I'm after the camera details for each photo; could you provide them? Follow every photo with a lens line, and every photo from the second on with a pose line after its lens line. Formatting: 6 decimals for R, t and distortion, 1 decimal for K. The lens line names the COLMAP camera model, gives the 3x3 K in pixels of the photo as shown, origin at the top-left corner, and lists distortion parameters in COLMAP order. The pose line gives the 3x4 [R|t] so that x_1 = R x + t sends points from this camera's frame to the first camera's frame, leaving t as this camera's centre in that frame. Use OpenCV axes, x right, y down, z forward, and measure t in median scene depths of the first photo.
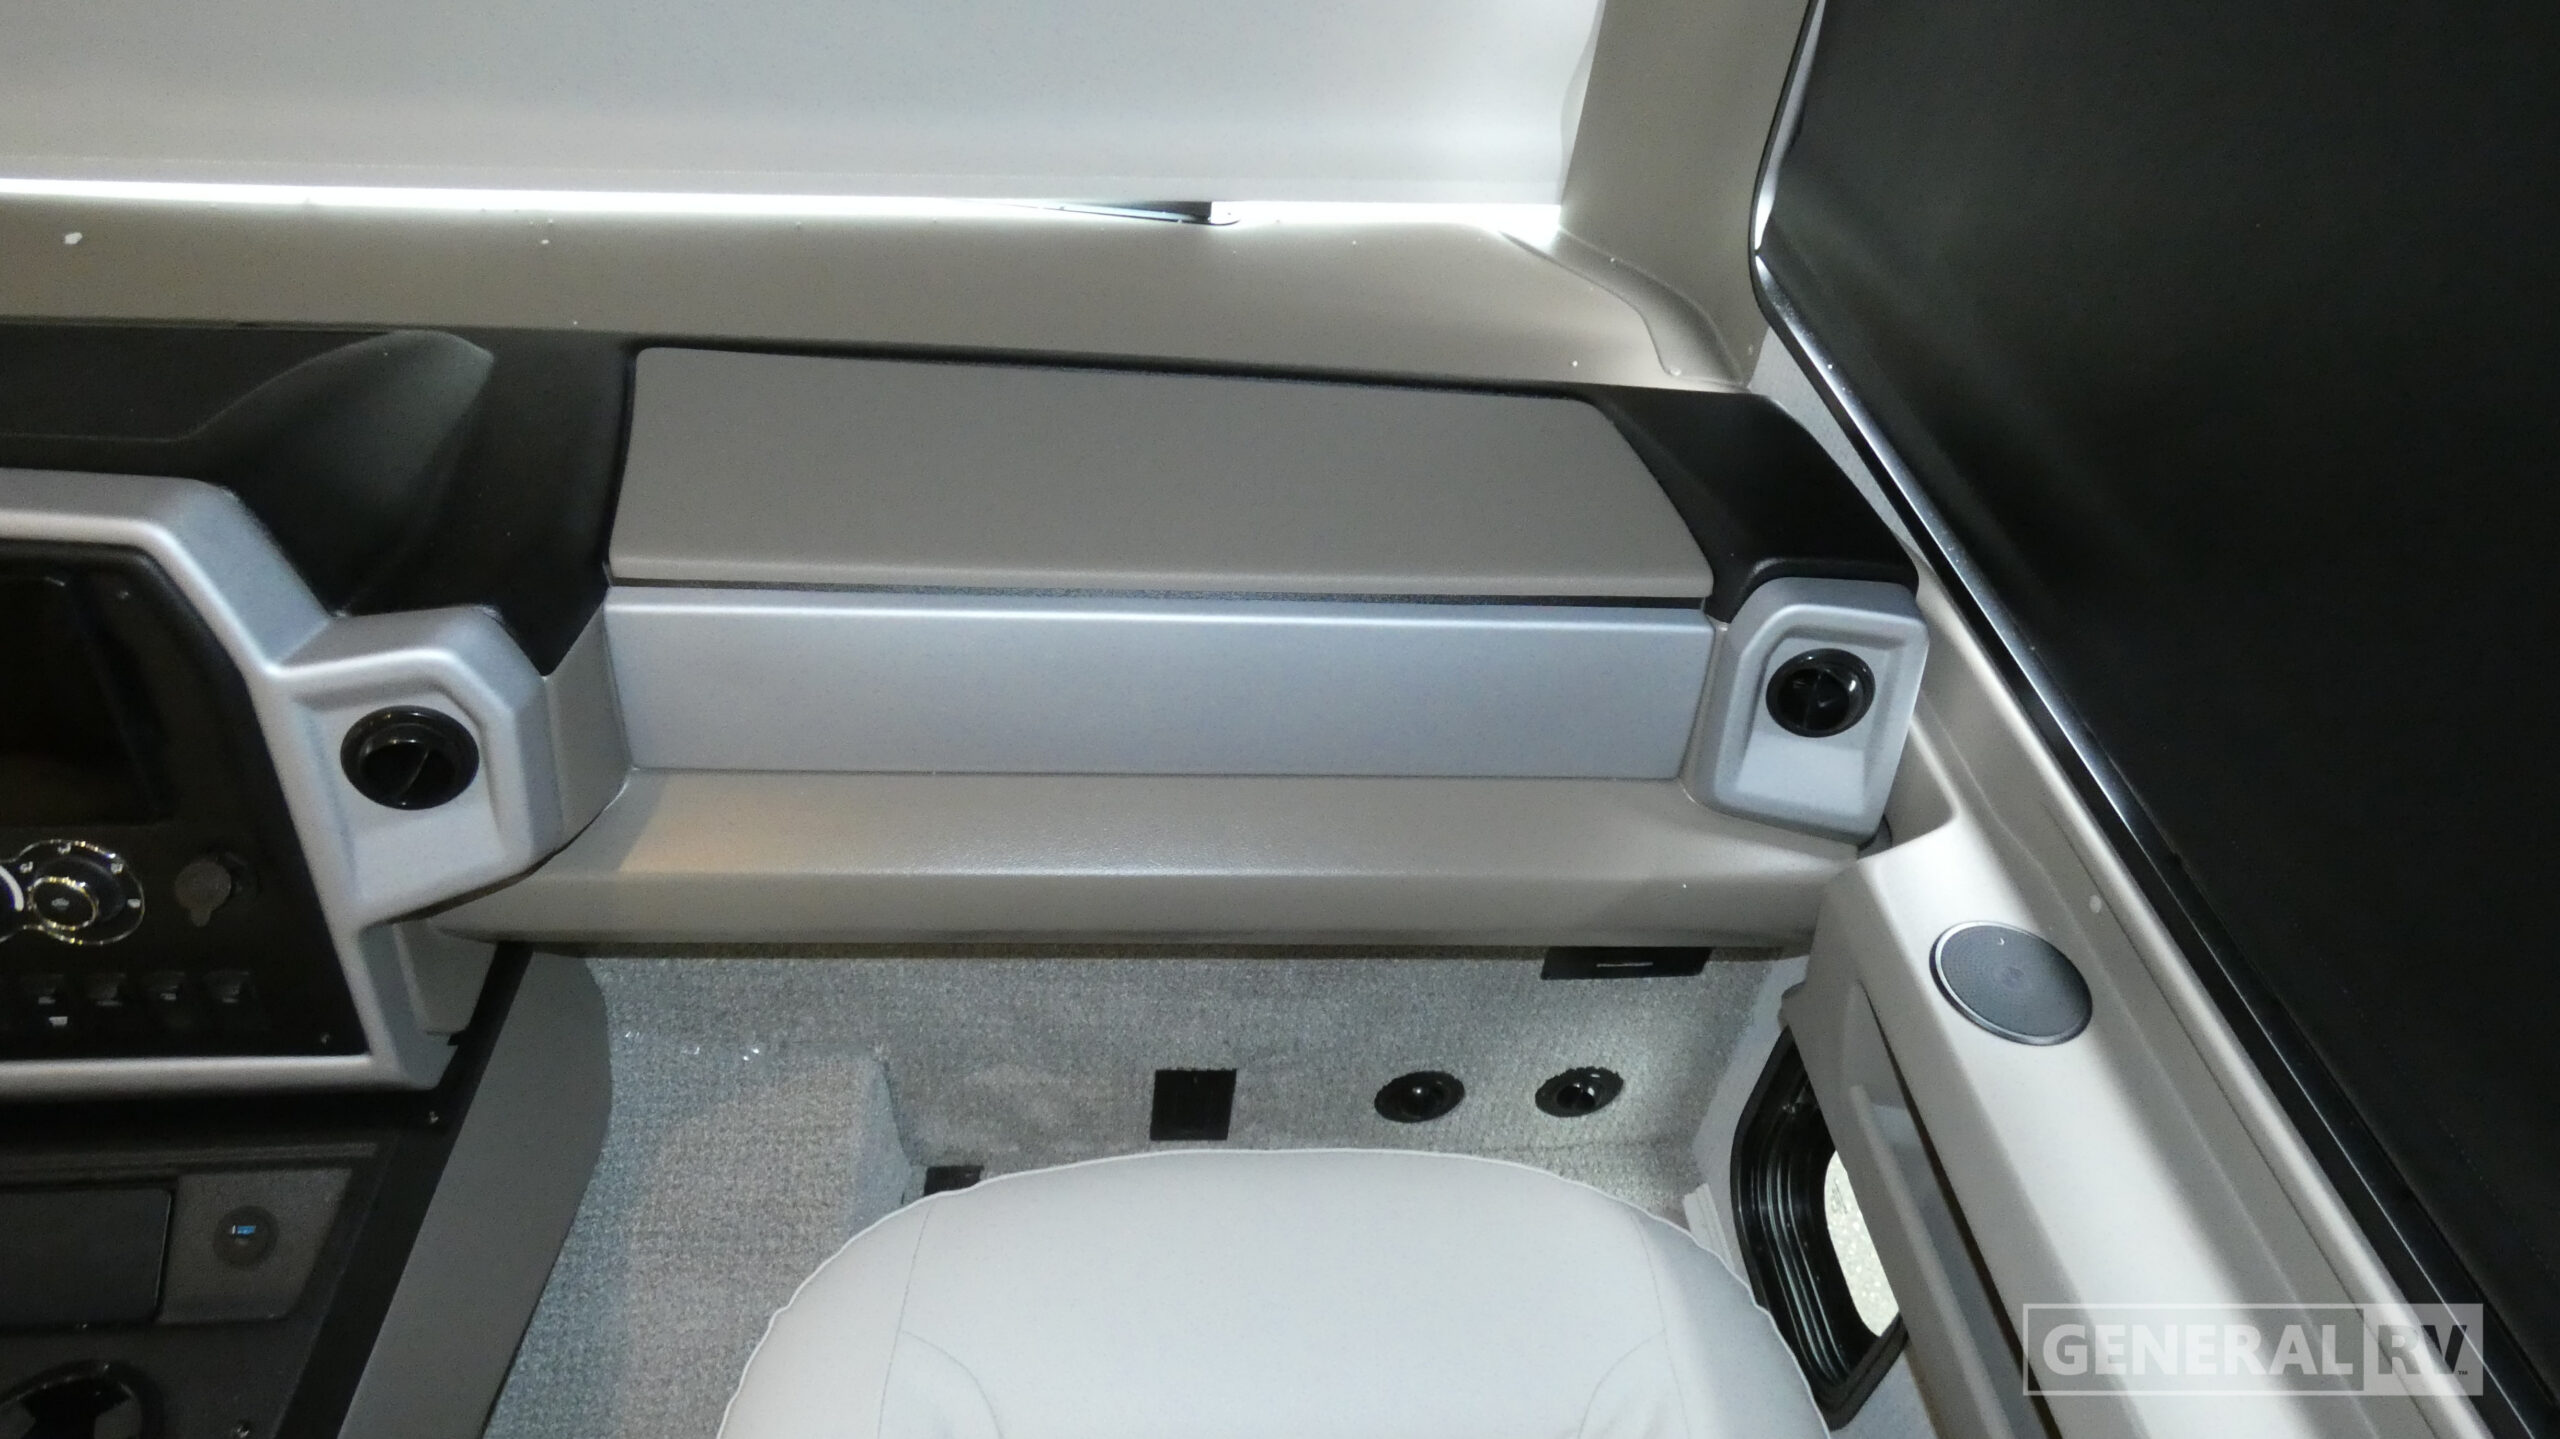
lens RADIAL K [[1525.0, 0, 1273.4], [0, 1525.0, 719.7], [0, 0, 1]] dist [-0.008479, 0.000567]
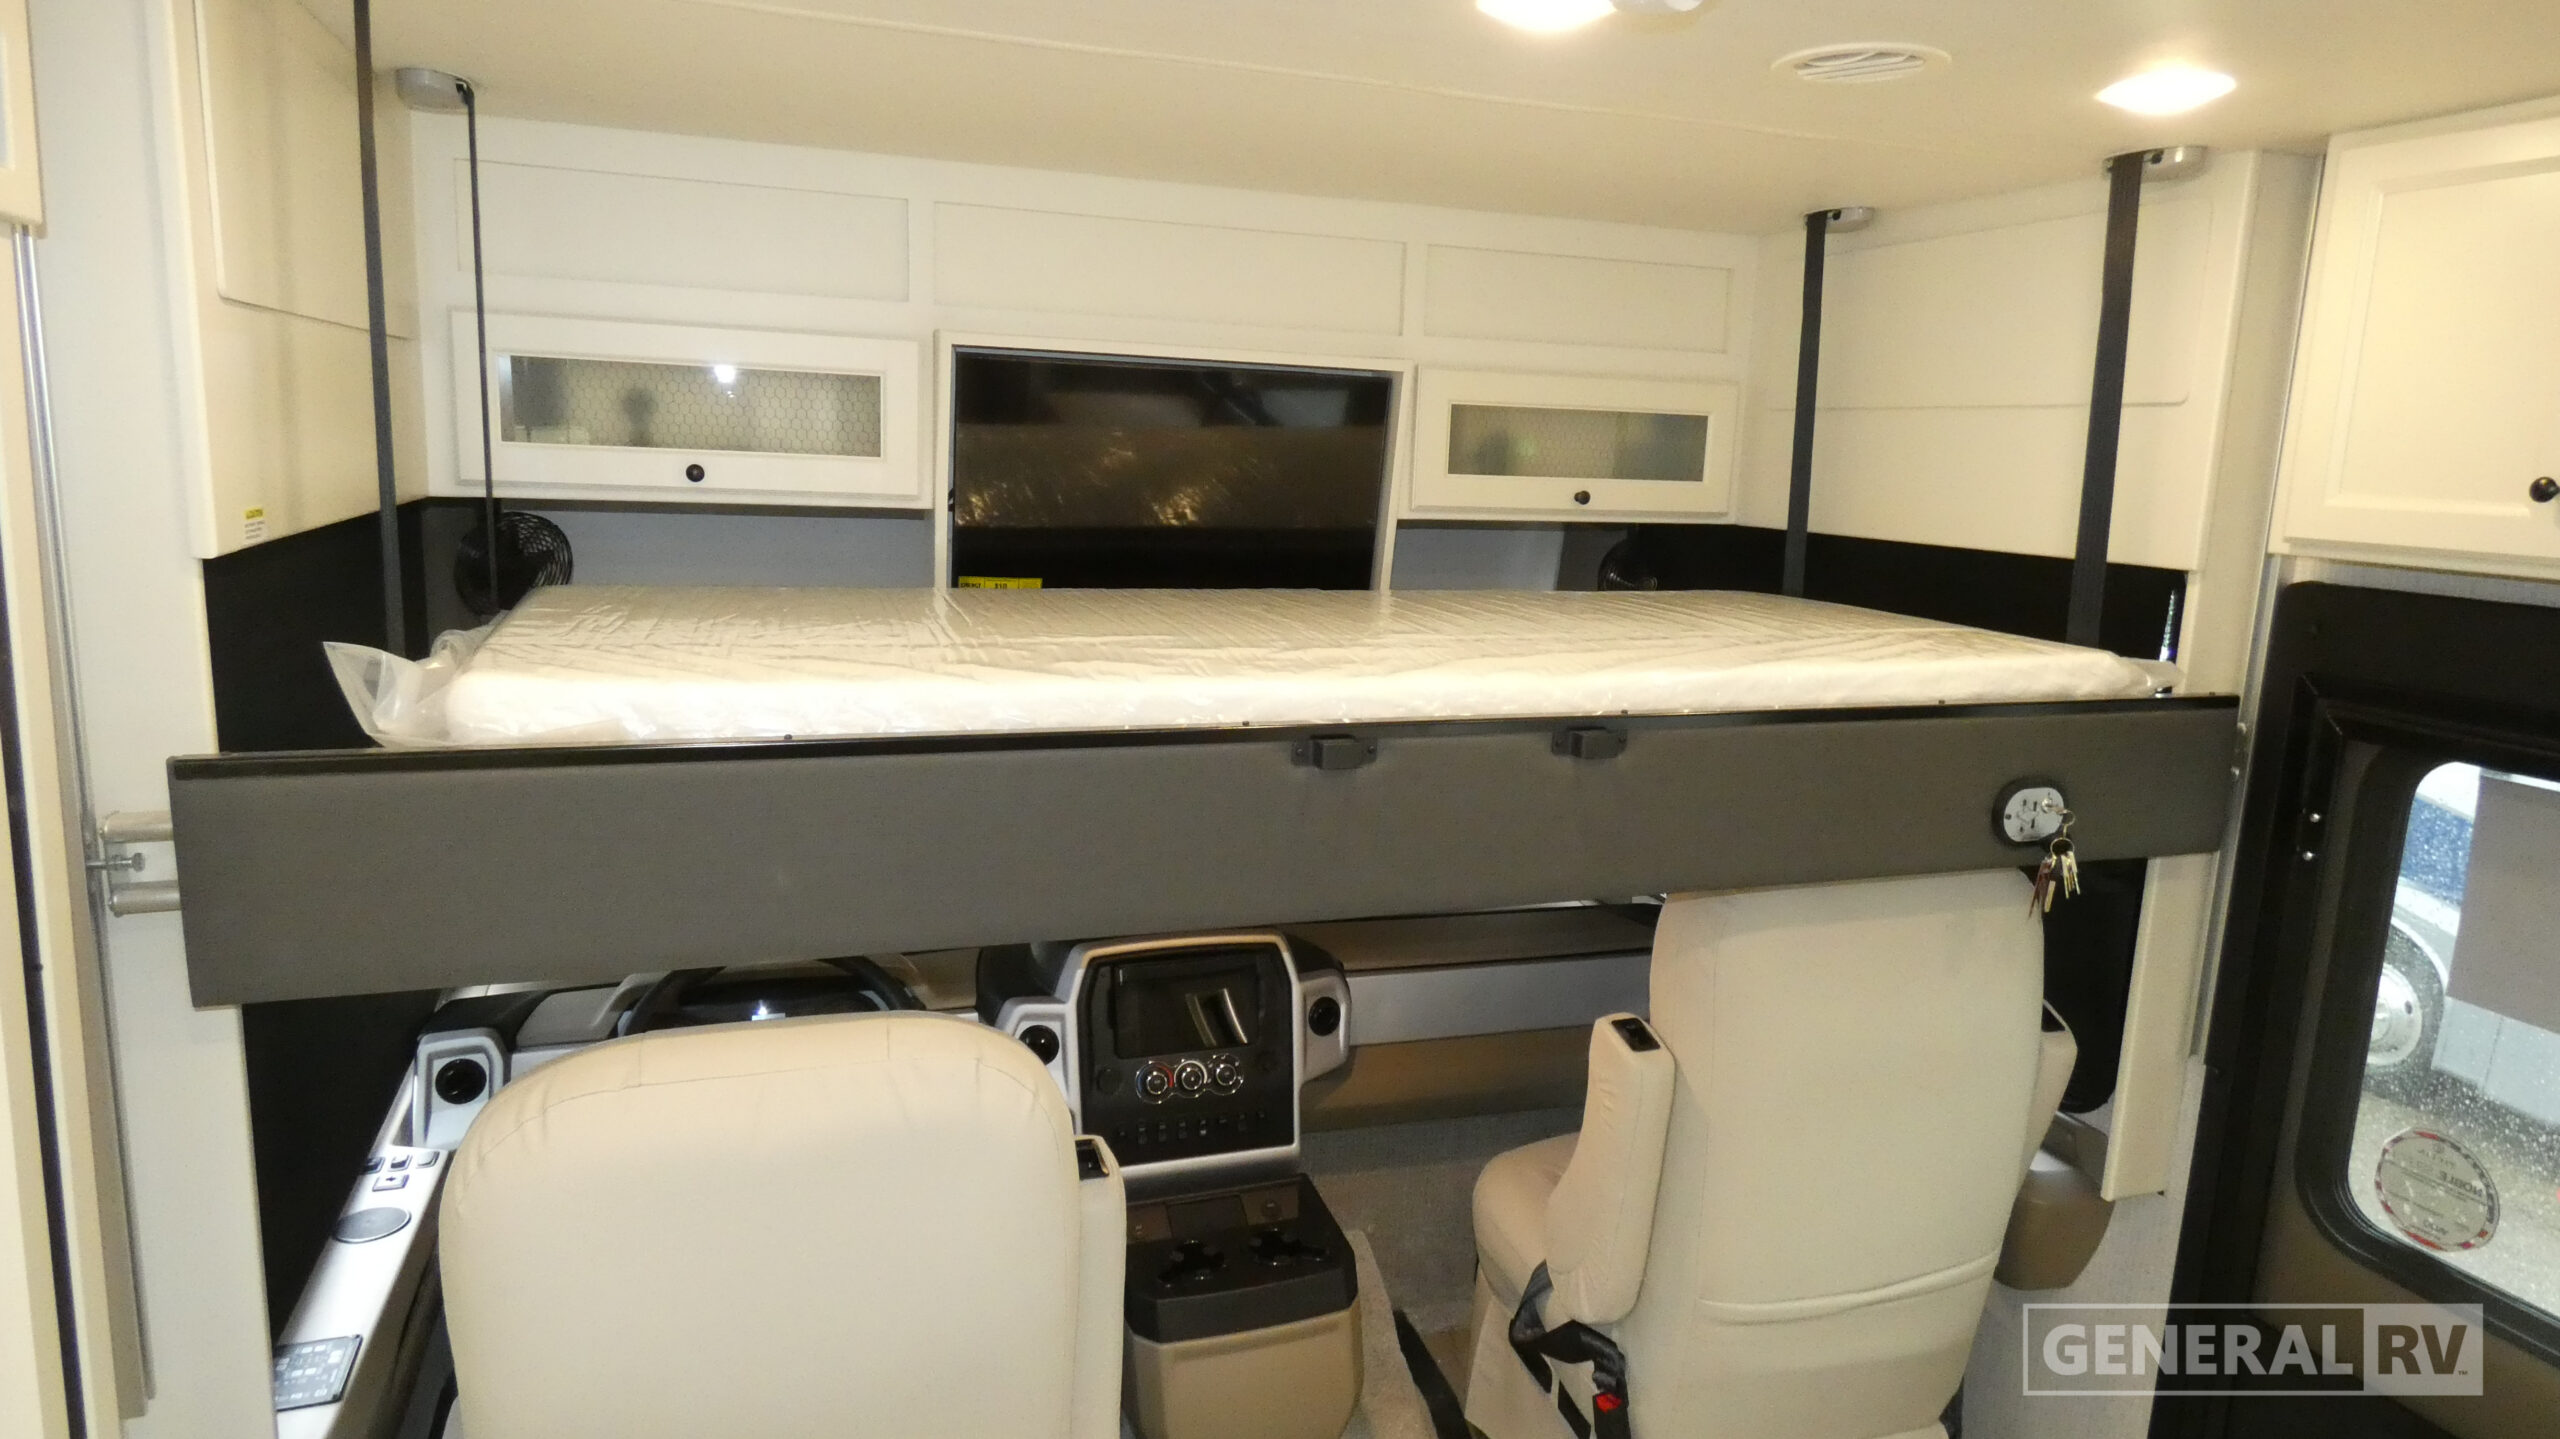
lens RADIAL K [[1528.6, 0, 1286.0], [0, 1528.6, 714.9], [0, 0, 1]] dist [-0.018683, 0.004077]
pose [[0.964519, -0.077360, 0.252425, -0.860624], [0.196506, 0.848881, -0.490699, 0.632853], [-0.176319, 0.522892, 0.833964, -1.183558]]
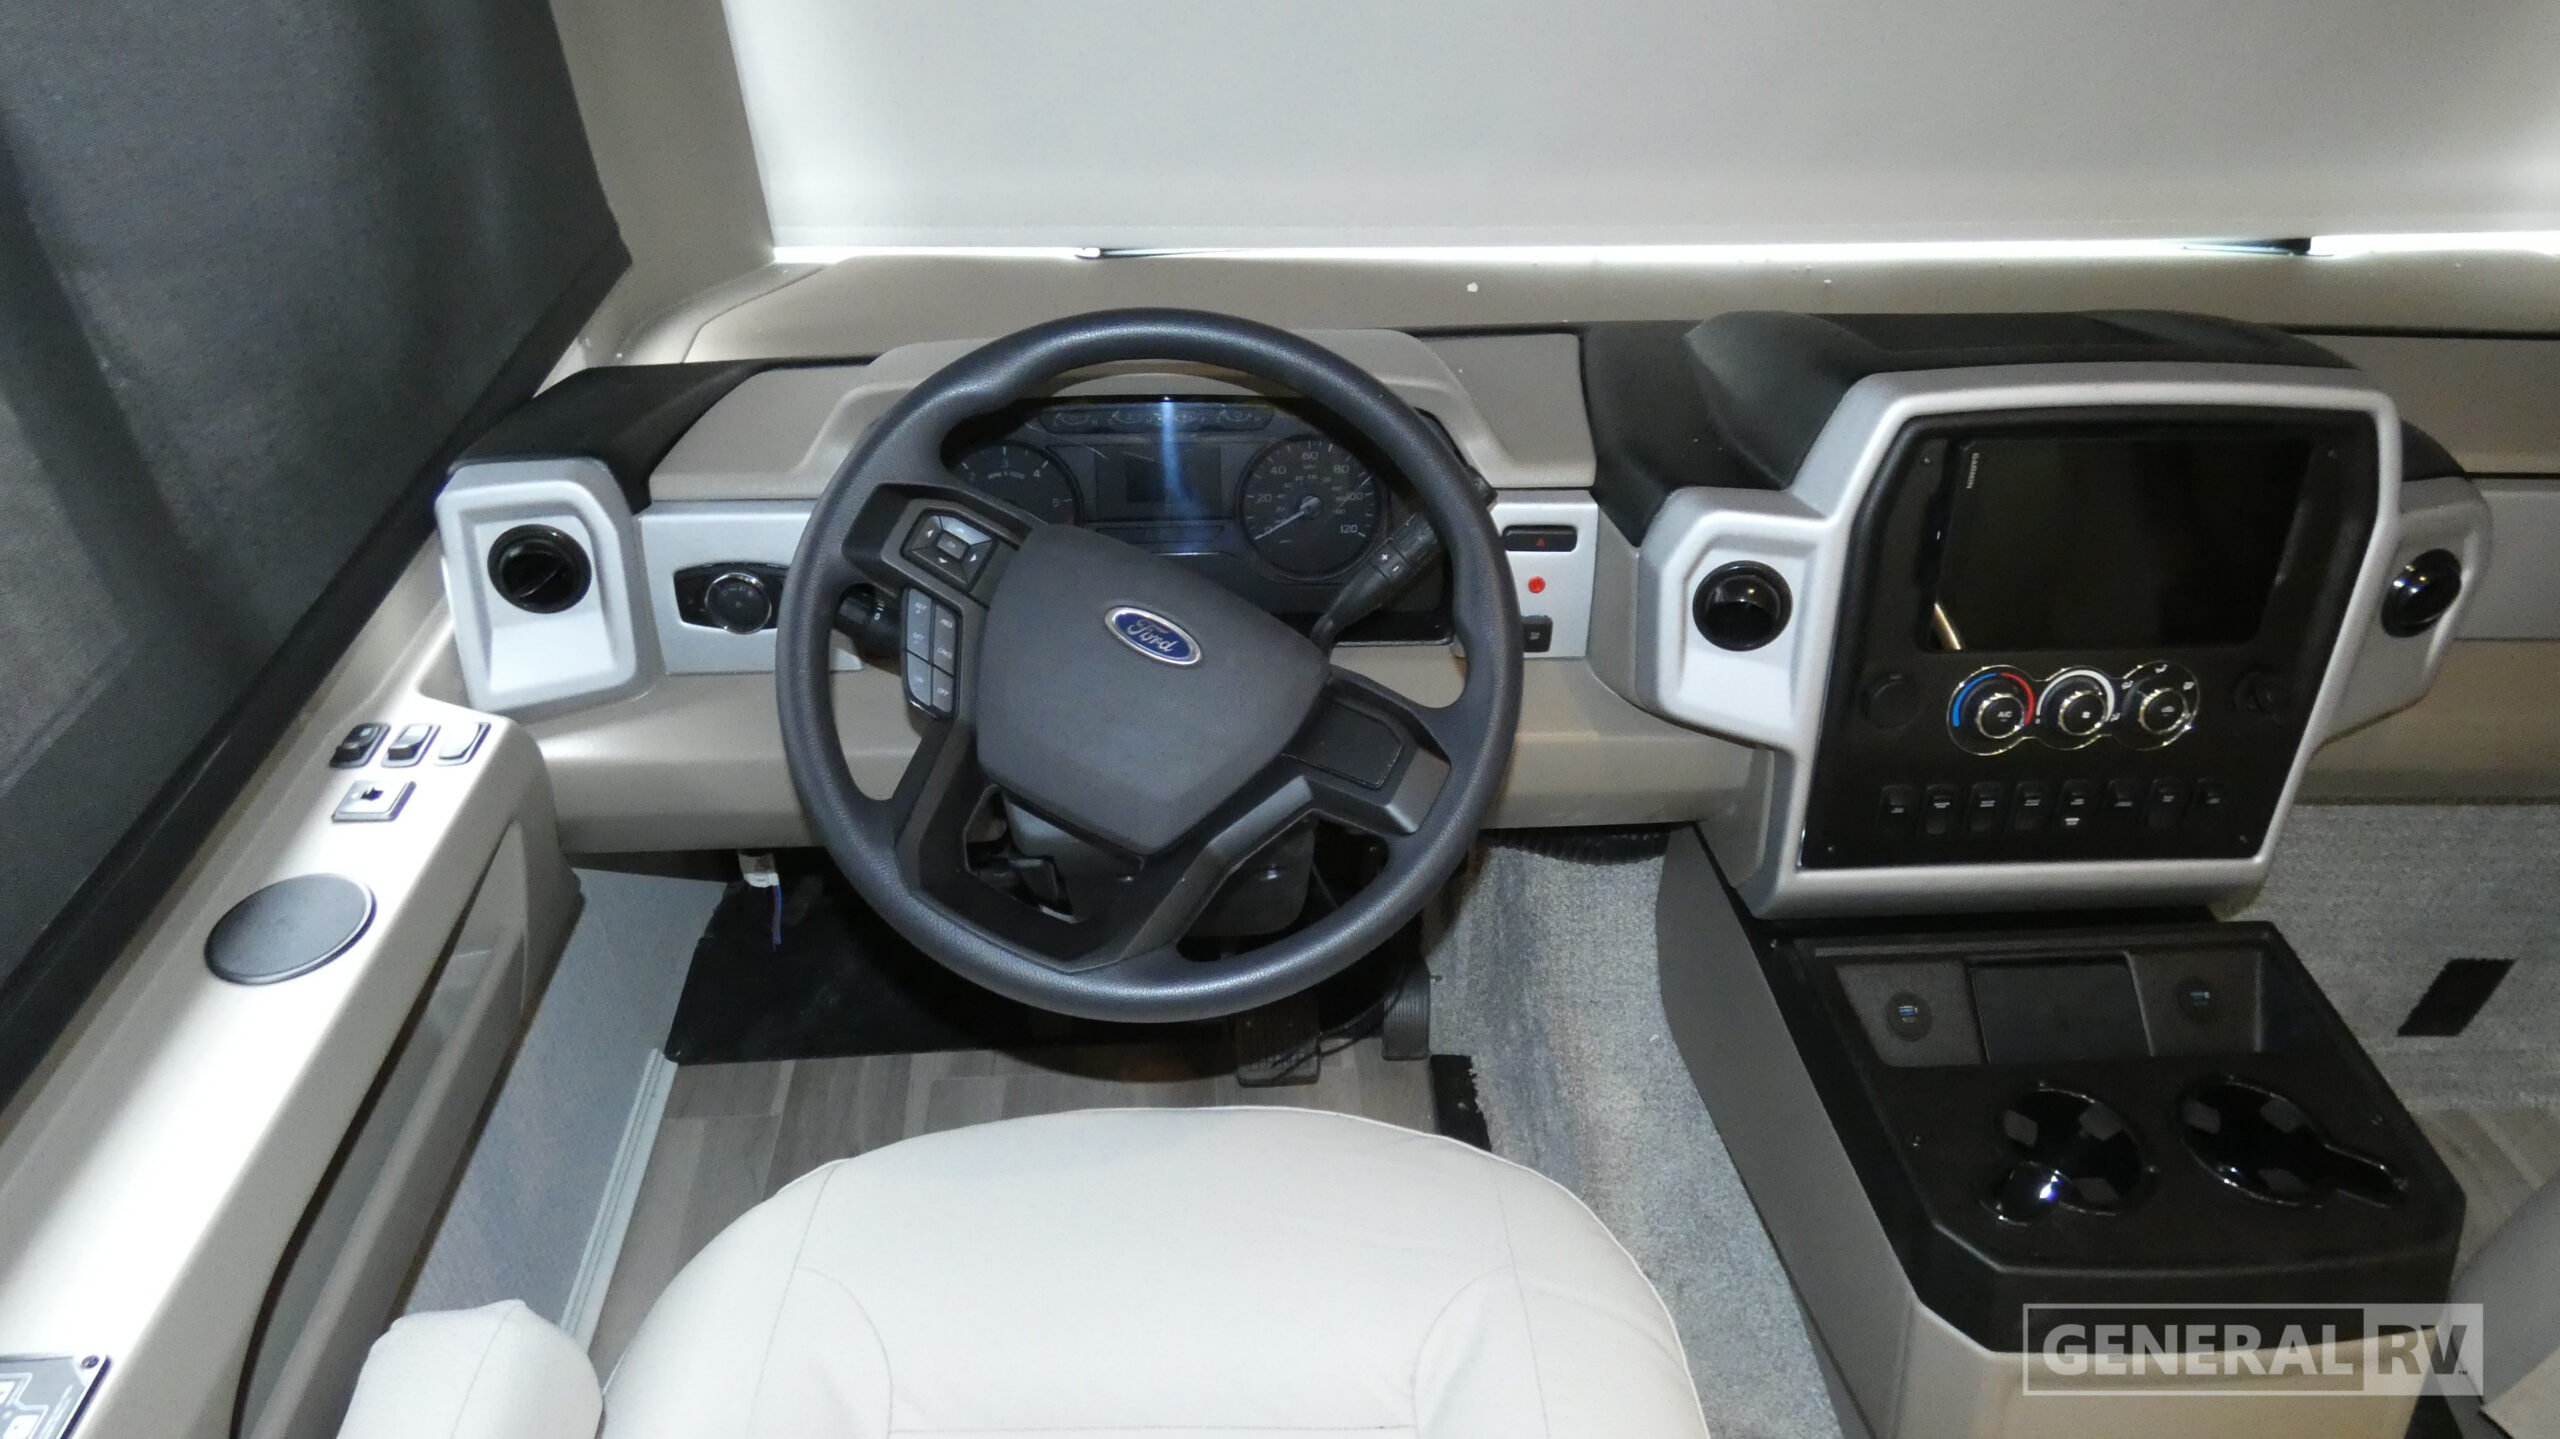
lens RADIAL K [[1525.0, 0, 1273.4], [0, 1525.0, 719.7], [0, 0, 1]] dist [-0.008479, 0.000567]
pose [[0.998257, -0.025743, -0.053115, -0.917407], [0.020590, 0.995228, -0.095381, 0.145596], [0.055316, 0.094121, 0.994023, -0.199694]]
